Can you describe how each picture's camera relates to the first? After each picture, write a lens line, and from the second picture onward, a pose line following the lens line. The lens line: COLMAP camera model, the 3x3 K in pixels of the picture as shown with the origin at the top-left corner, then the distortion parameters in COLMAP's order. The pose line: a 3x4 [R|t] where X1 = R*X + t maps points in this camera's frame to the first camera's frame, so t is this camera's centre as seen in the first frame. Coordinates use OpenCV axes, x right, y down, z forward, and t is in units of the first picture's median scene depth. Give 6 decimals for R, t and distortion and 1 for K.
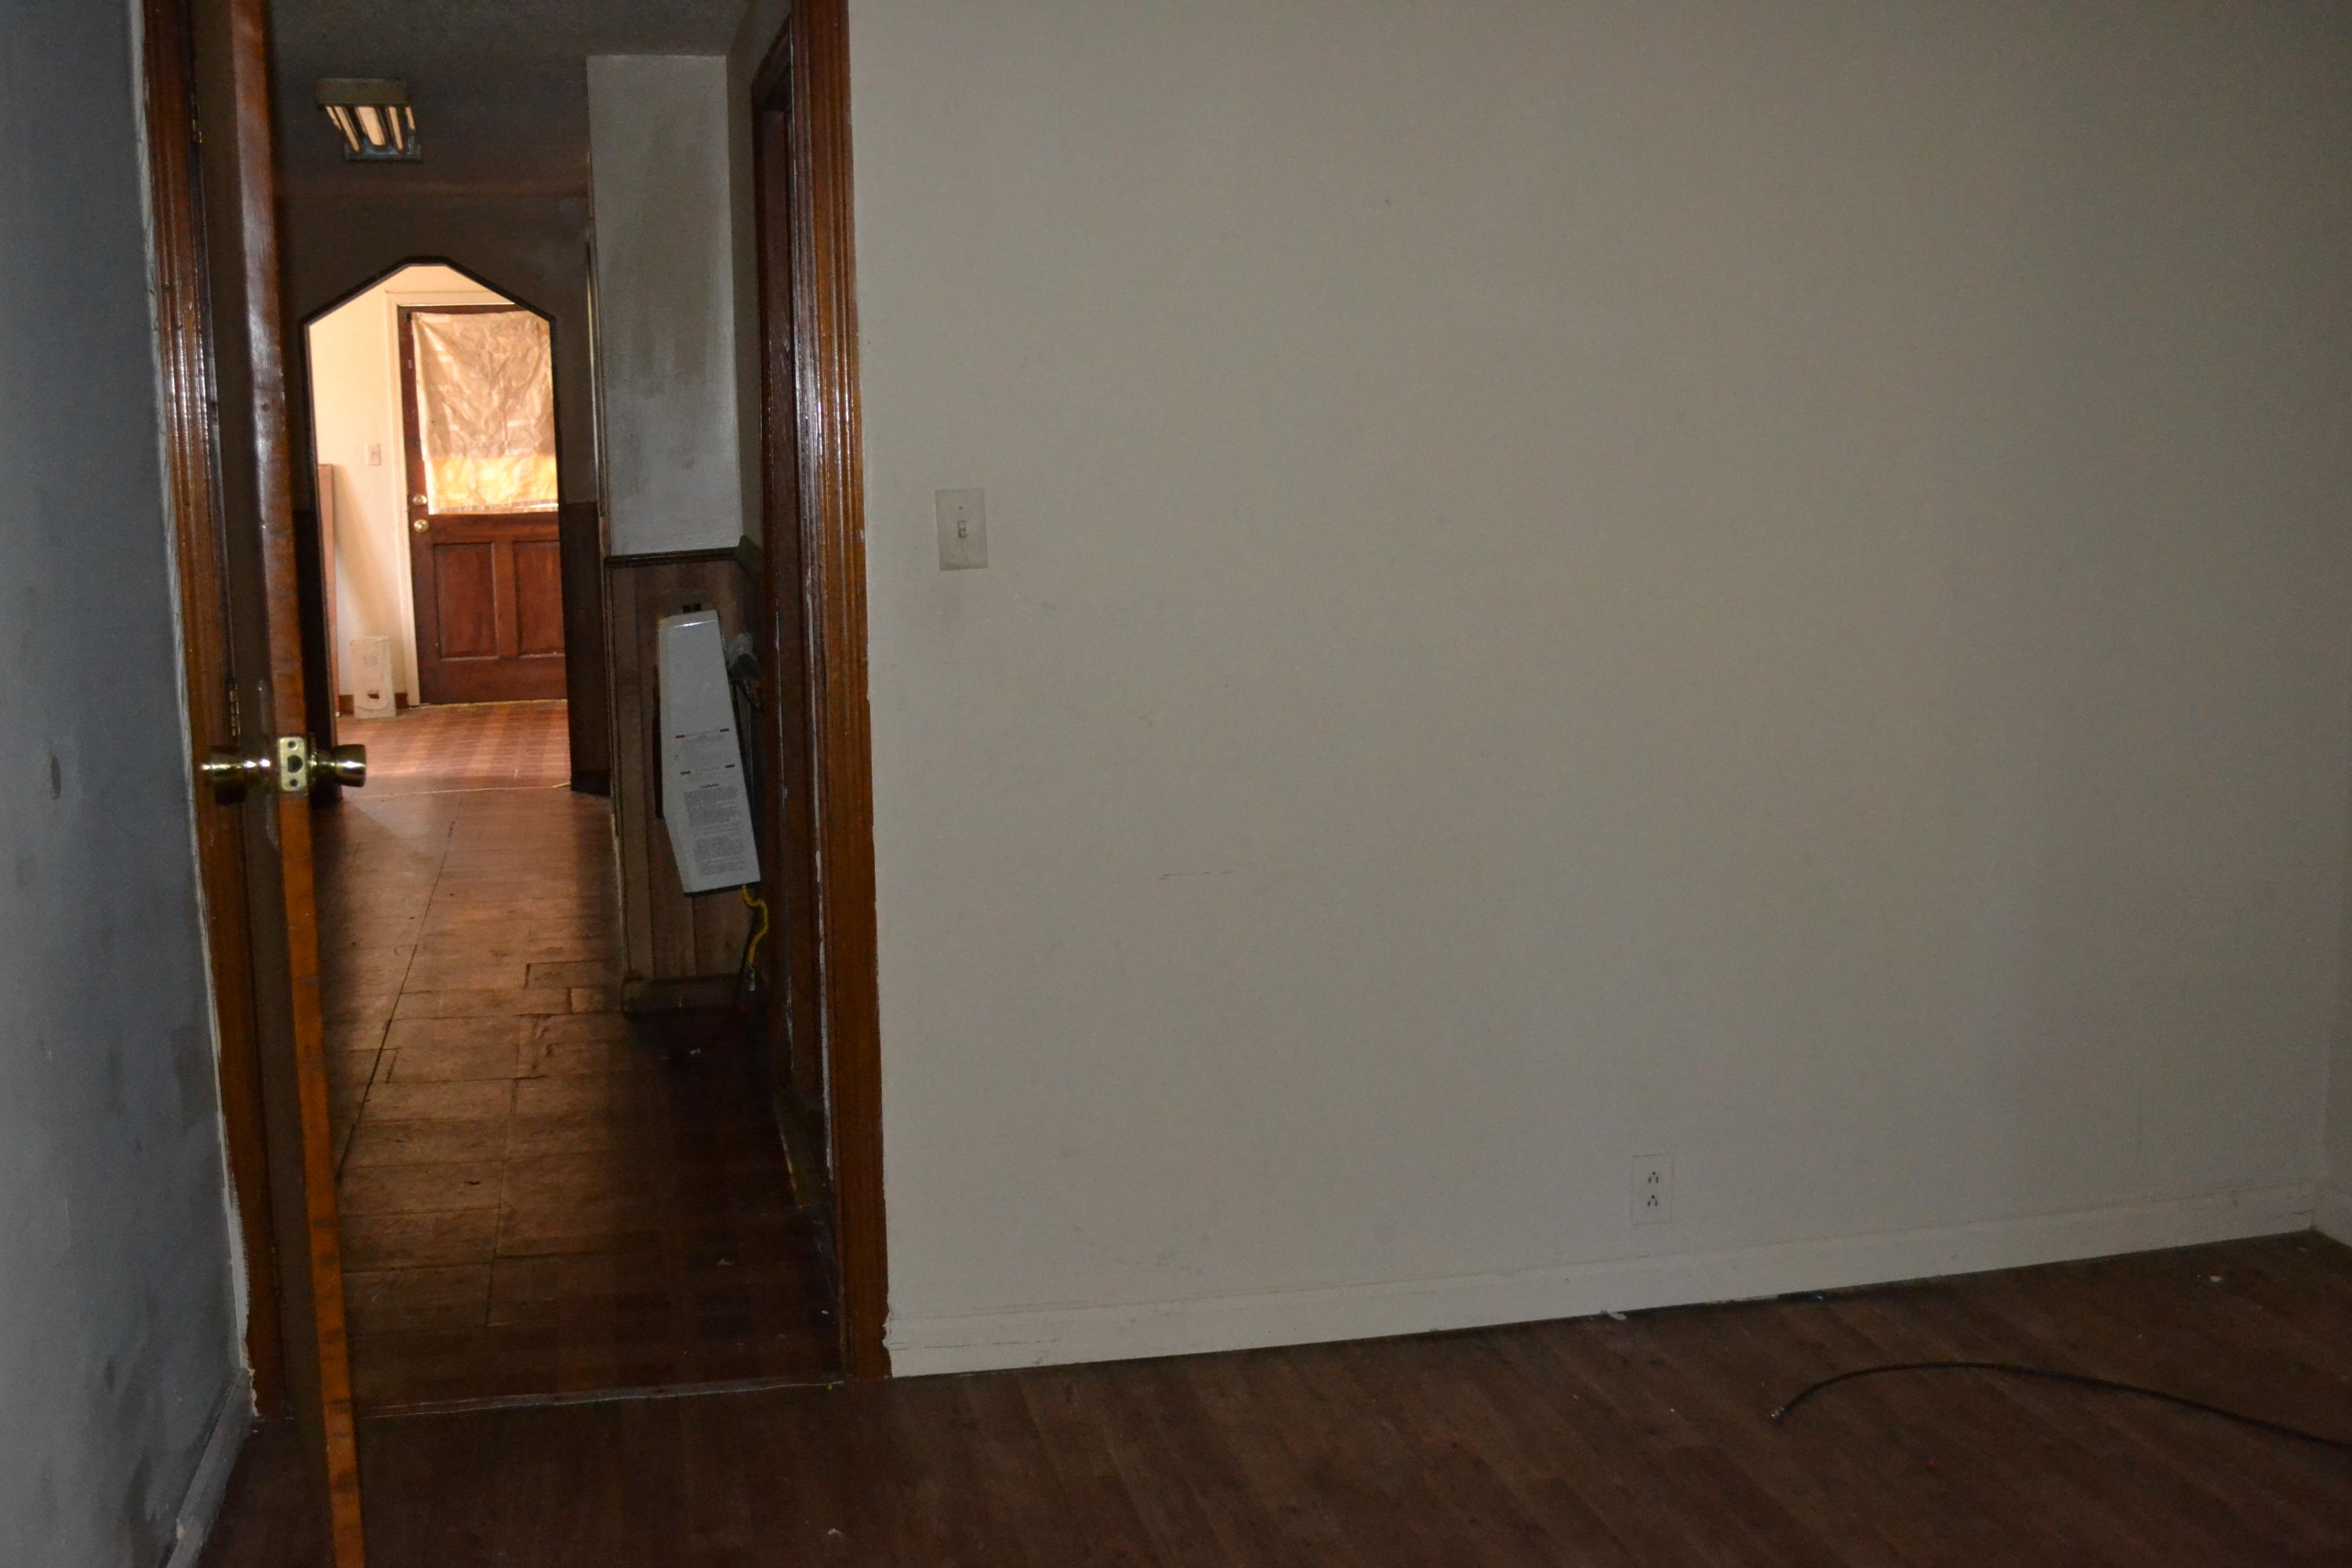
lens RADIAL K [[2441.9, 0, 1157.5], [0, 2441.9, 802.5], [0, 0, 1]] dist [-0.057877, 0.000000]
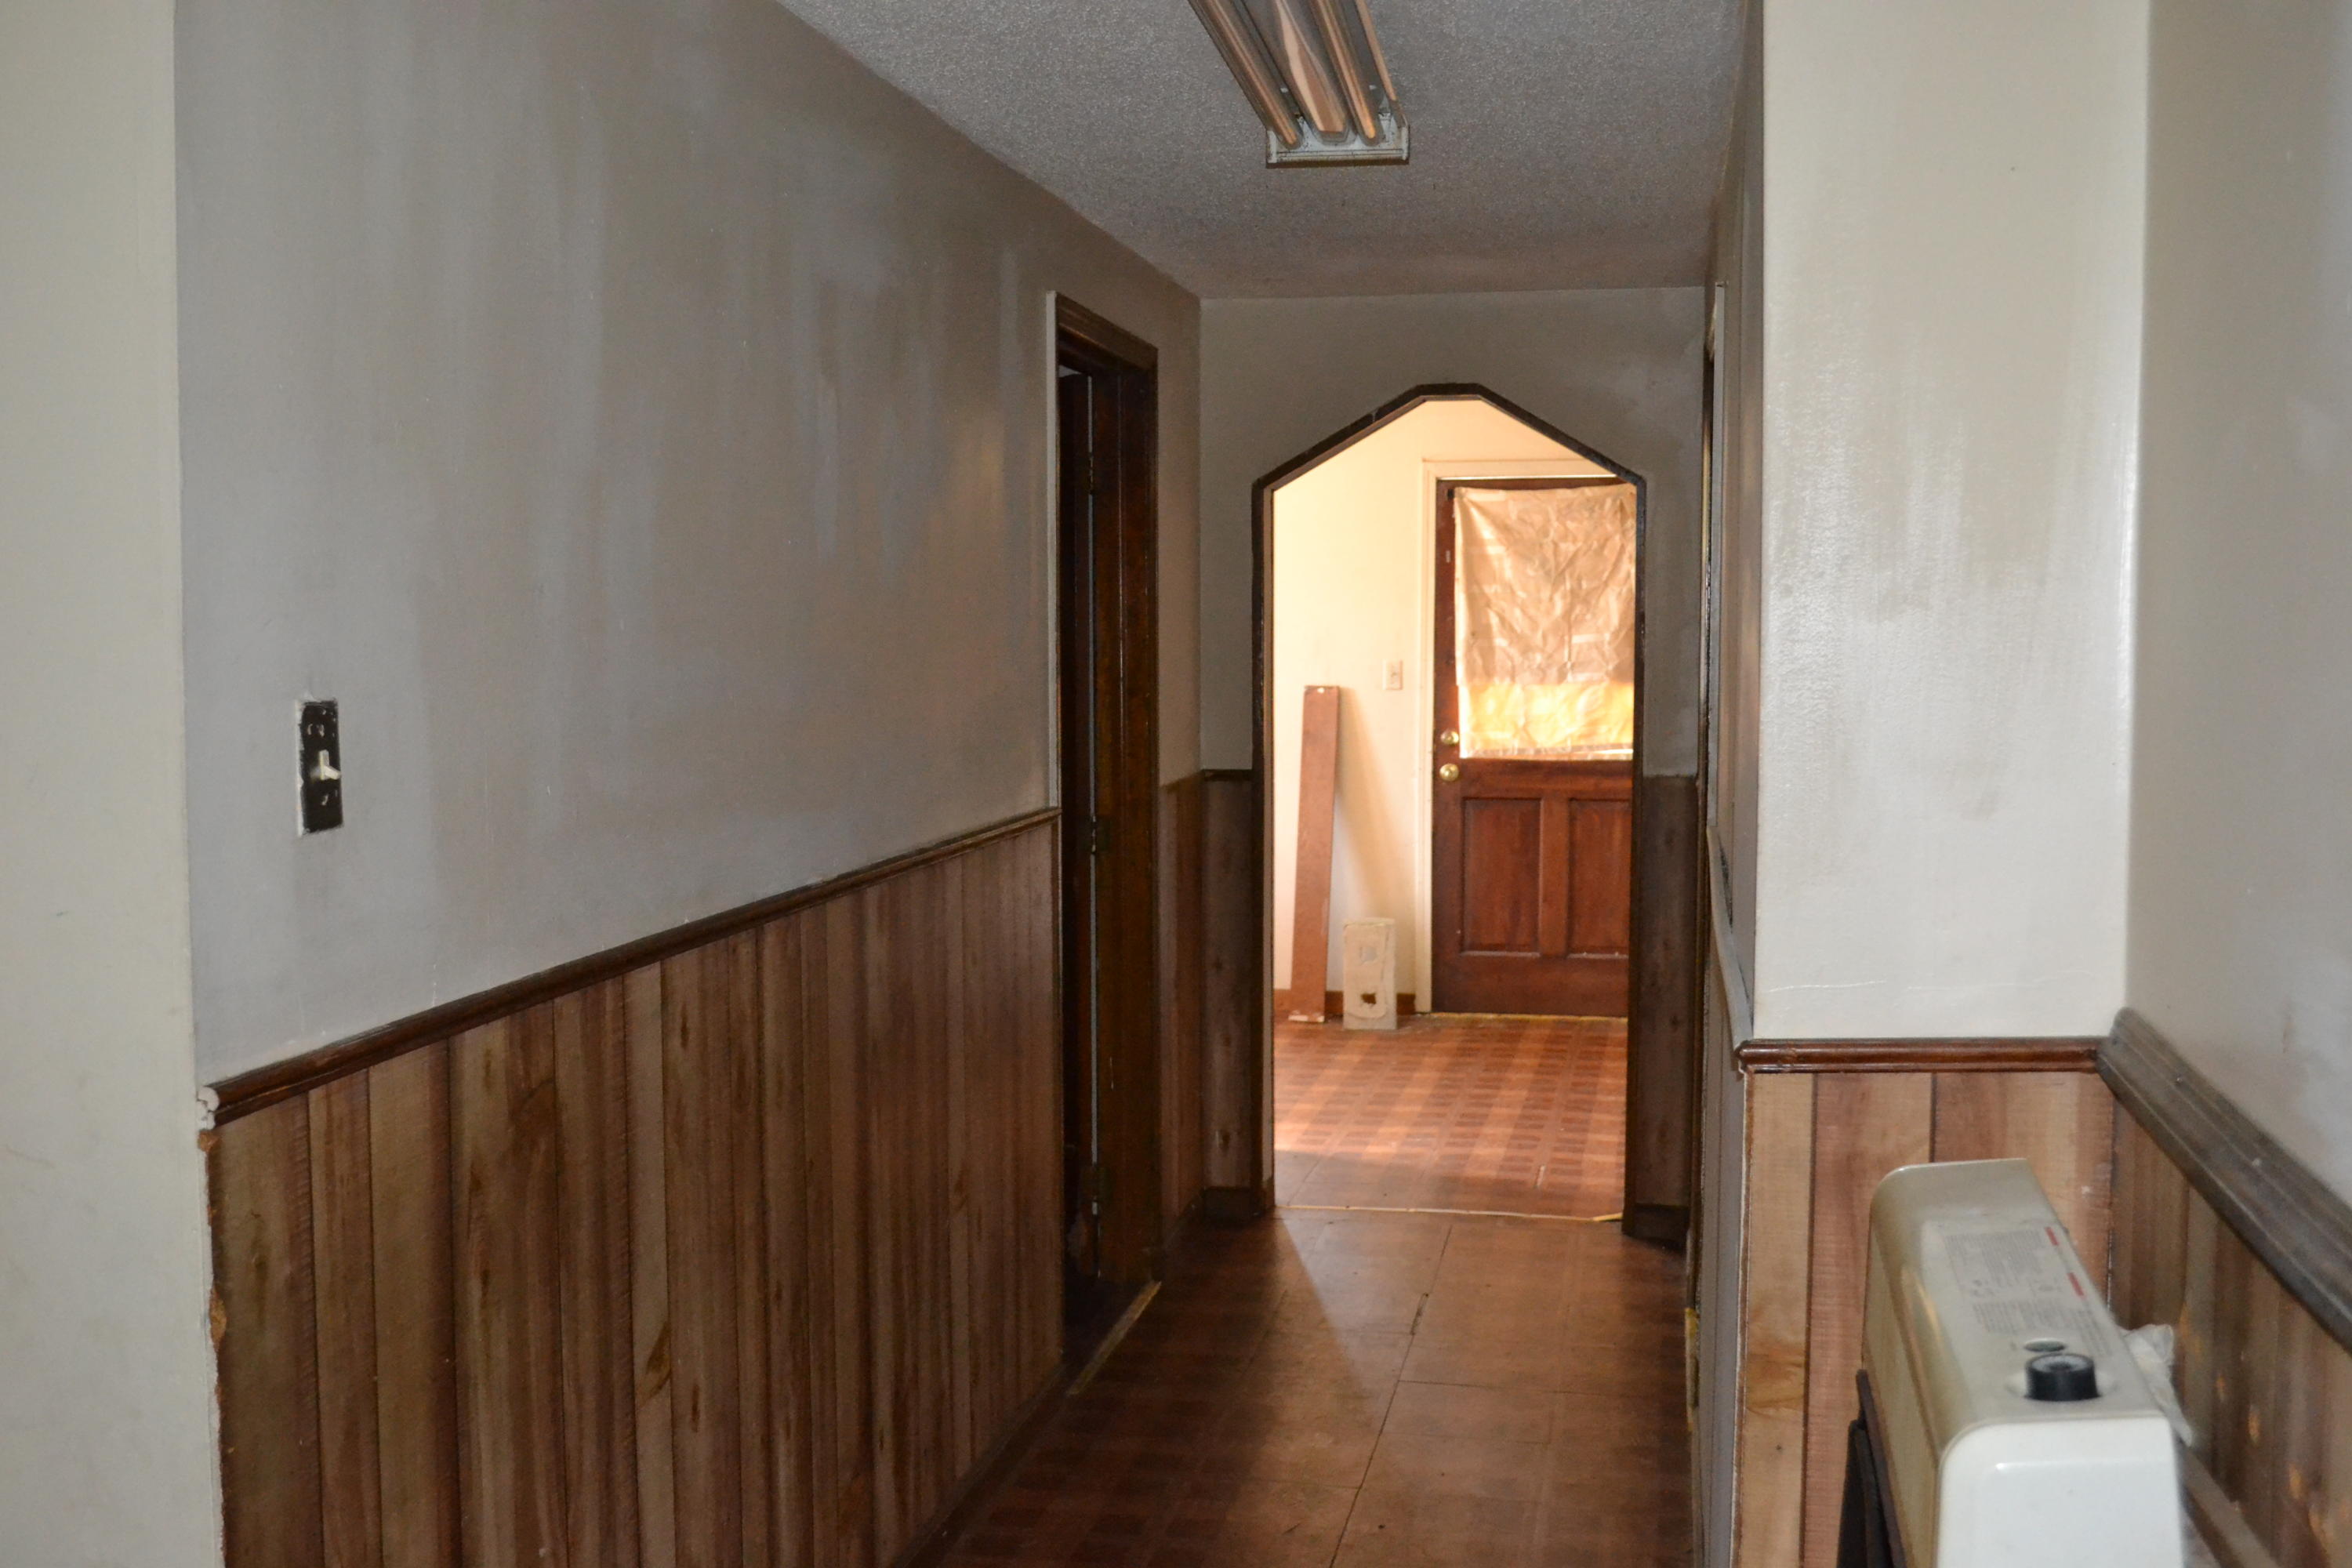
lens RADIAL K [[2441.9, 0, 1158.7], [0, 2441.9, 779.7], [0, 0, 1]] dist [-0.057877, 0.000000]
pose [[0.906706, 0.043206, -0.419543, -0.071065], [-0.081738, 0.993881, -0.074297, -0.049247], [0.413766, 0.101658, 0.904690, 0.289601]]
